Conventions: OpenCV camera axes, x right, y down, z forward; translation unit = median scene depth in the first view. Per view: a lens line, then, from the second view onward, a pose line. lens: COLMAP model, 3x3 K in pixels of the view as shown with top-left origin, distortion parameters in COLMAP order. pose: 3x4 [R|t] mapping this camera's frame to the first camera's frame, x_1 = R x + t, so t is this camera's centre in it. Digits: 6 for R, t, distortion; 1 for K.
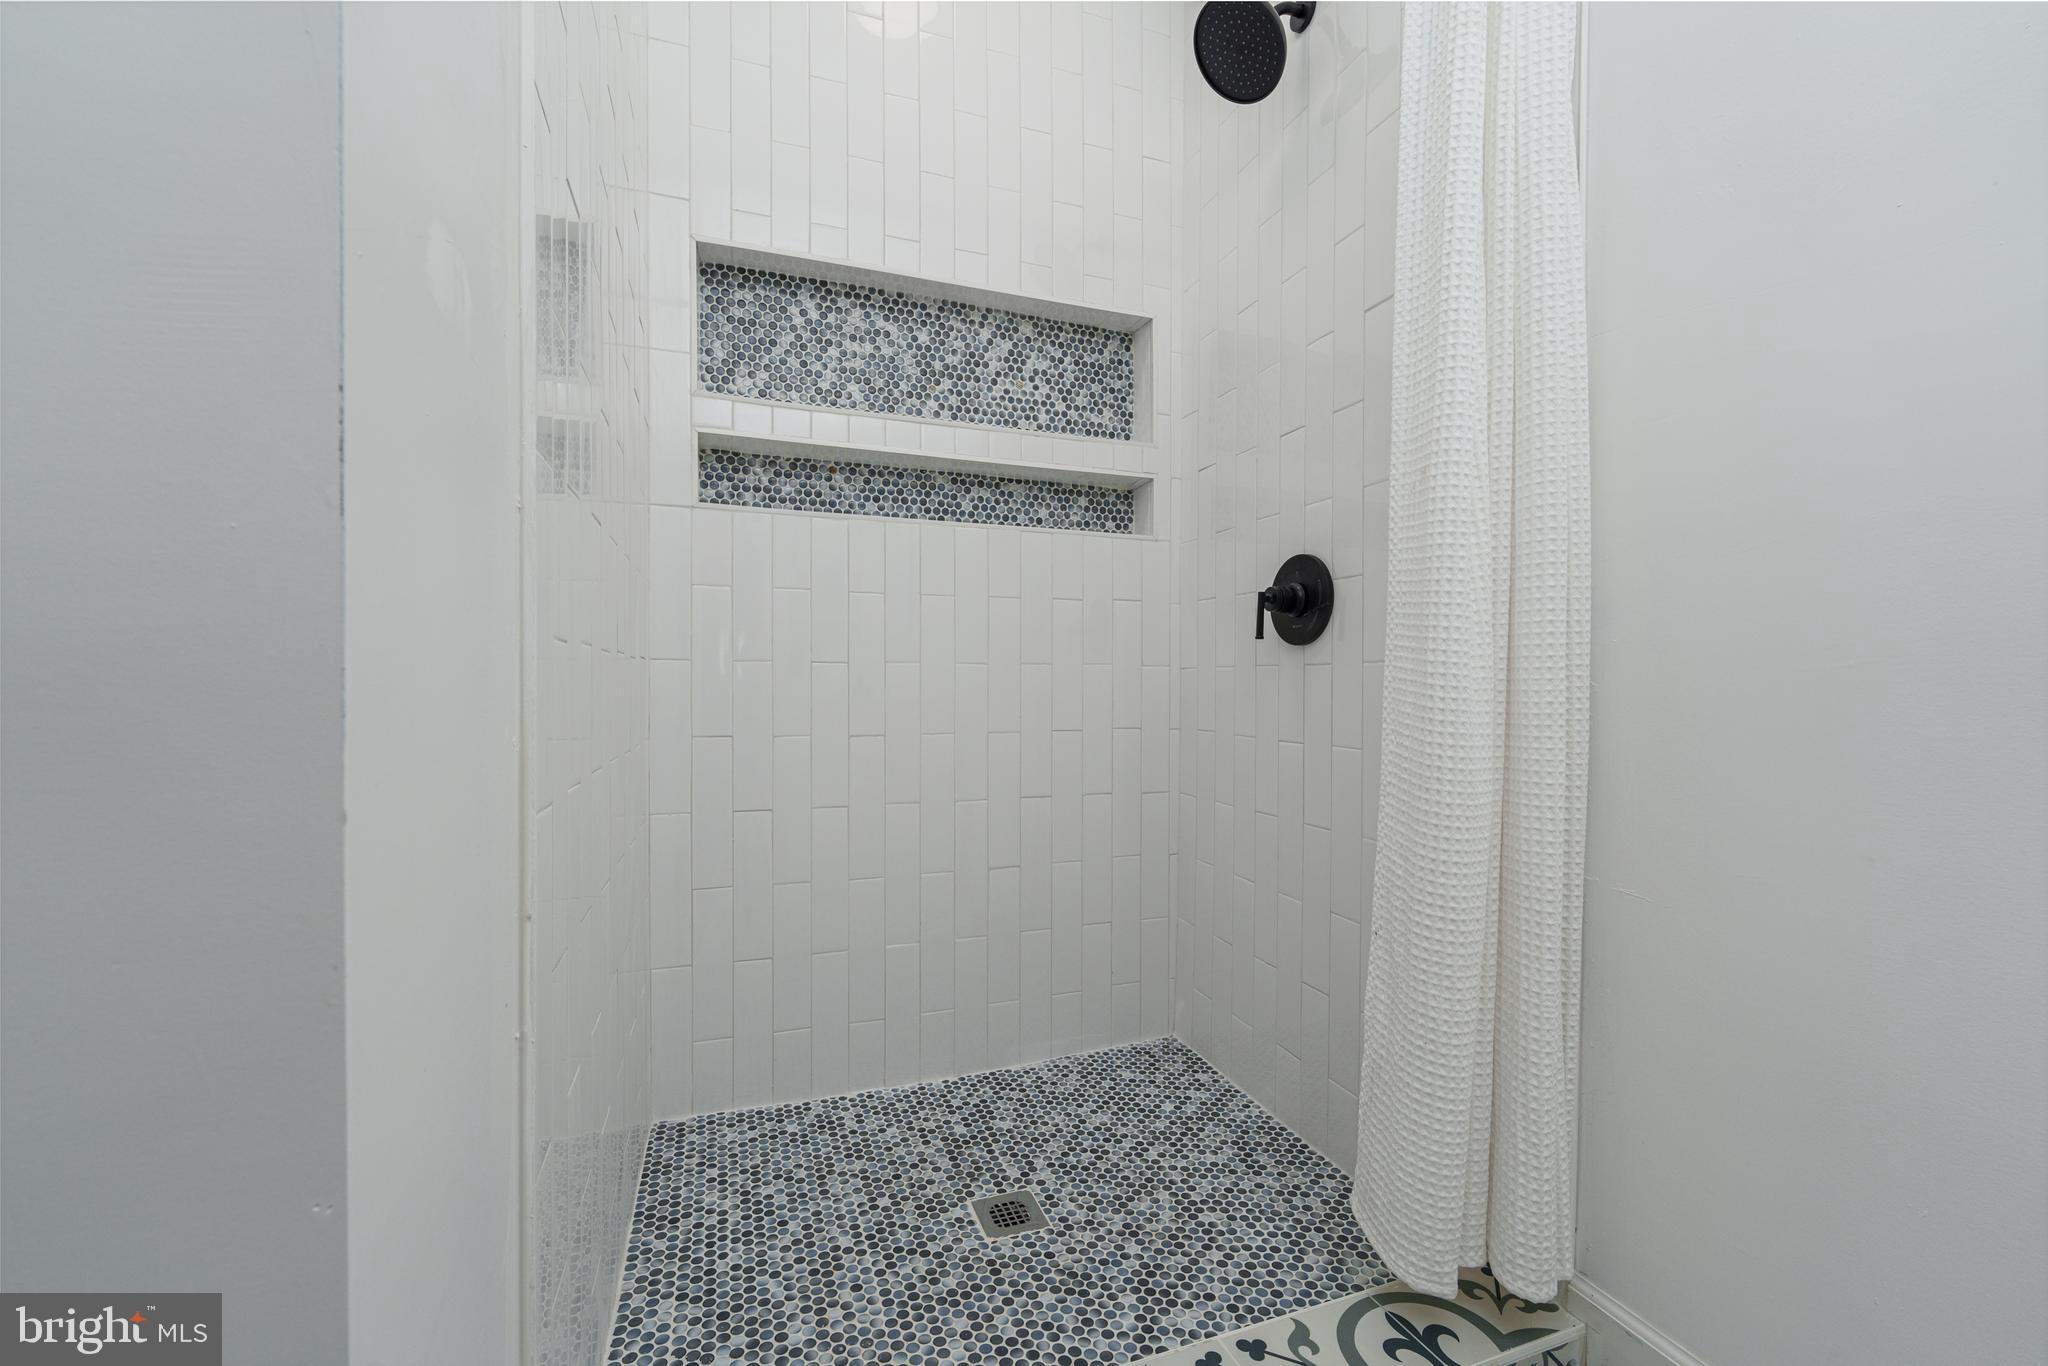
lens RADIAL K [[826.2, 0, 1023.1], [0, 826.2, 688.0], [0, 0, 1]] dist [0.001441, -0.000678]
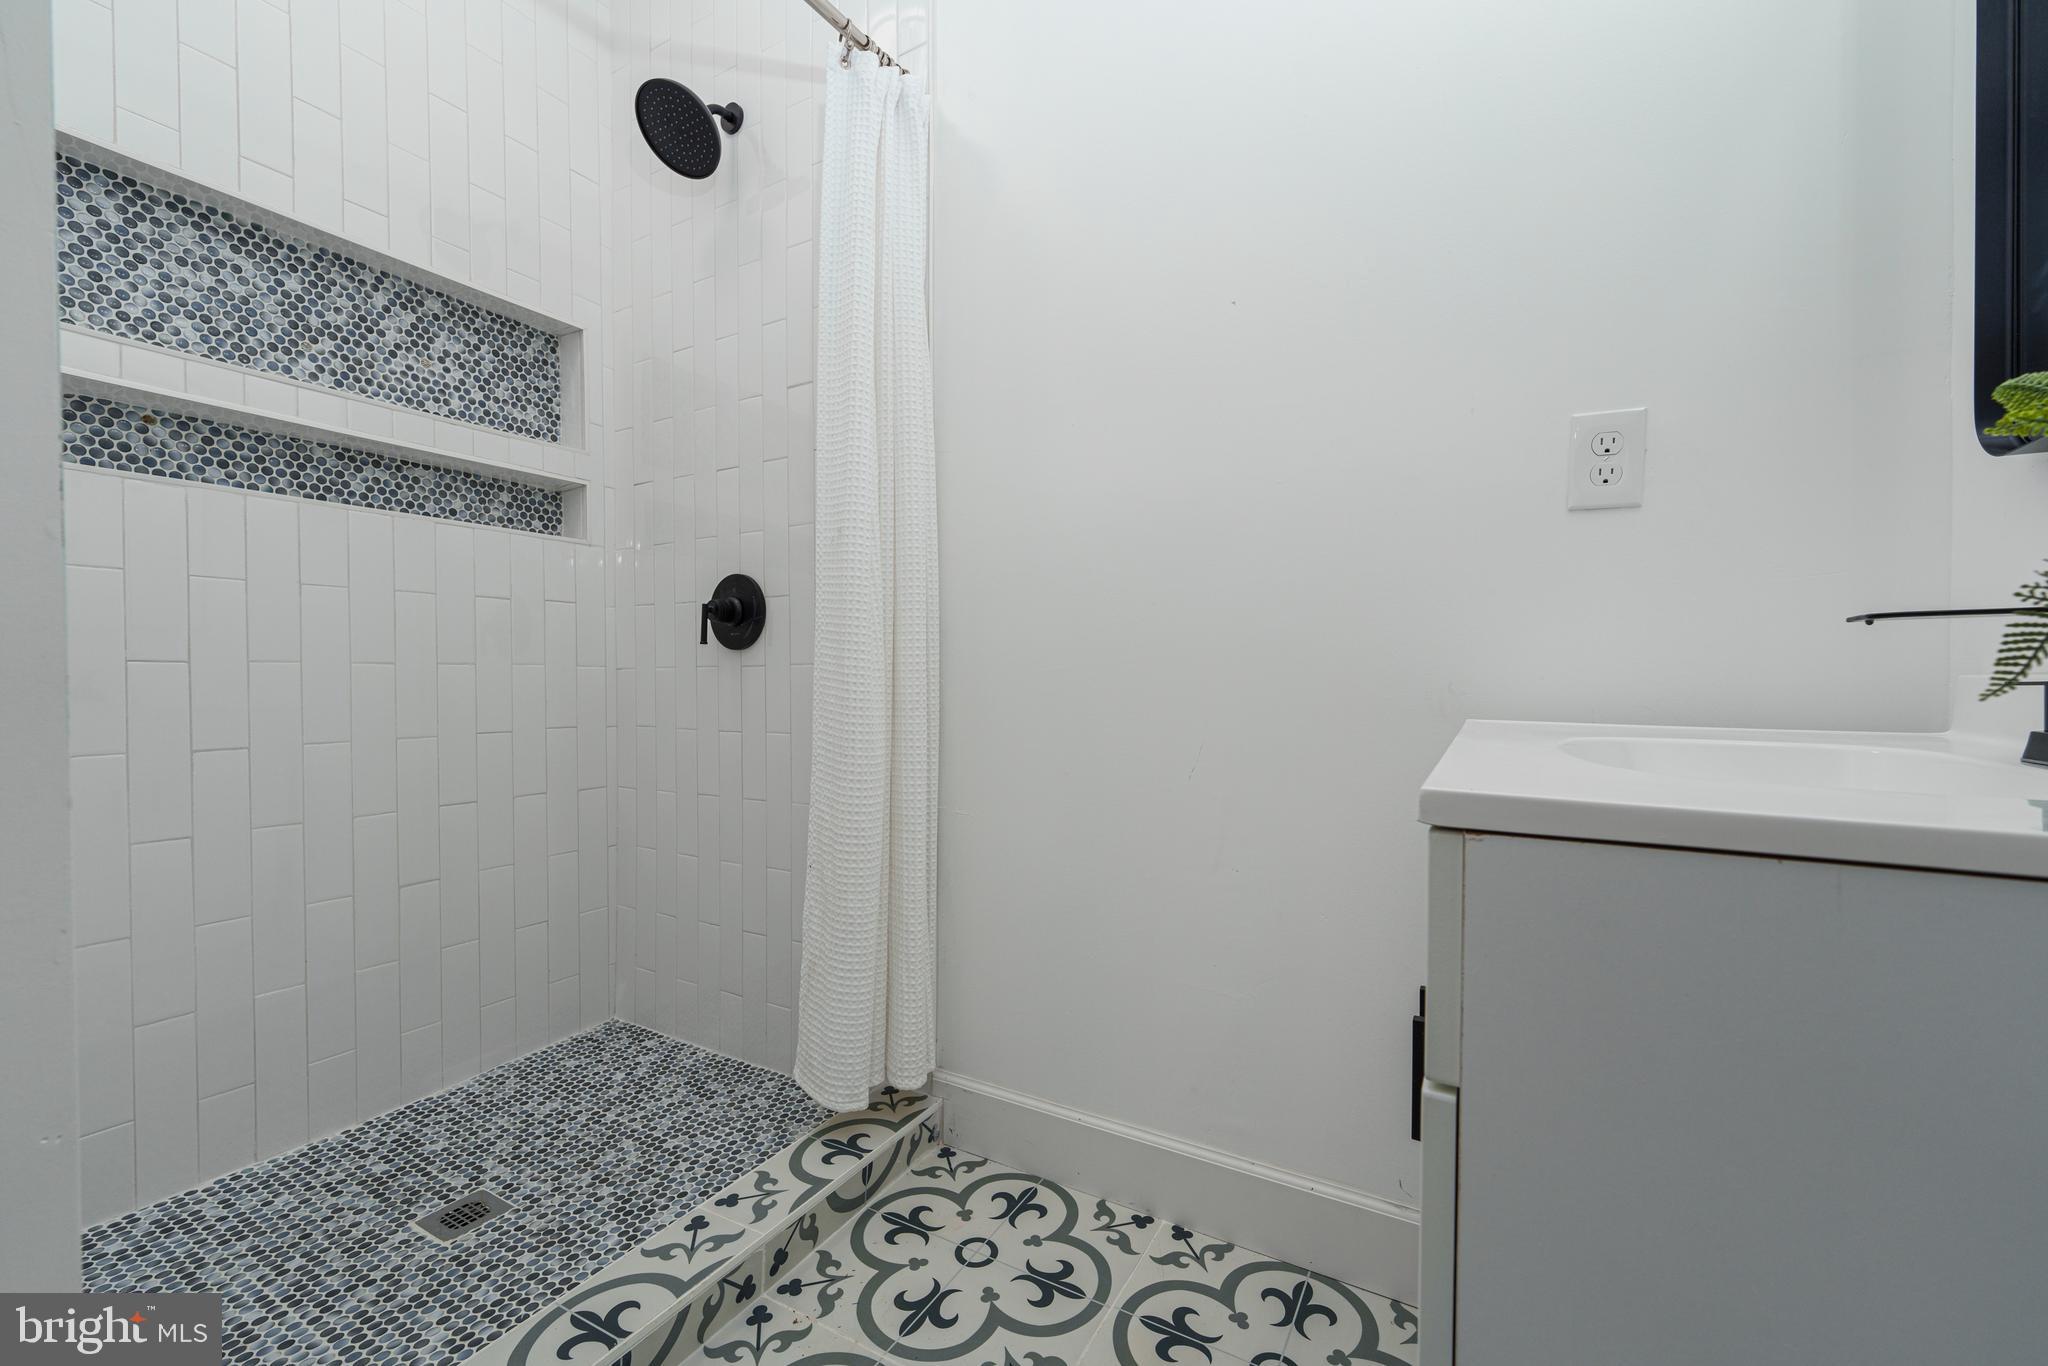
lens RADIAL K [[826.2, 0, 1023.7], [0, 826.2, 684.0], [0, 0, 1]] dist [0.001441, -0.000678]
pose [[0.761153, -0.010781, 0.648483, -0.120598], [0.012667, 0.999918, 0.001756, 0.000610], [-0.648449, 0.006878, 0.761227, -0.171002]]
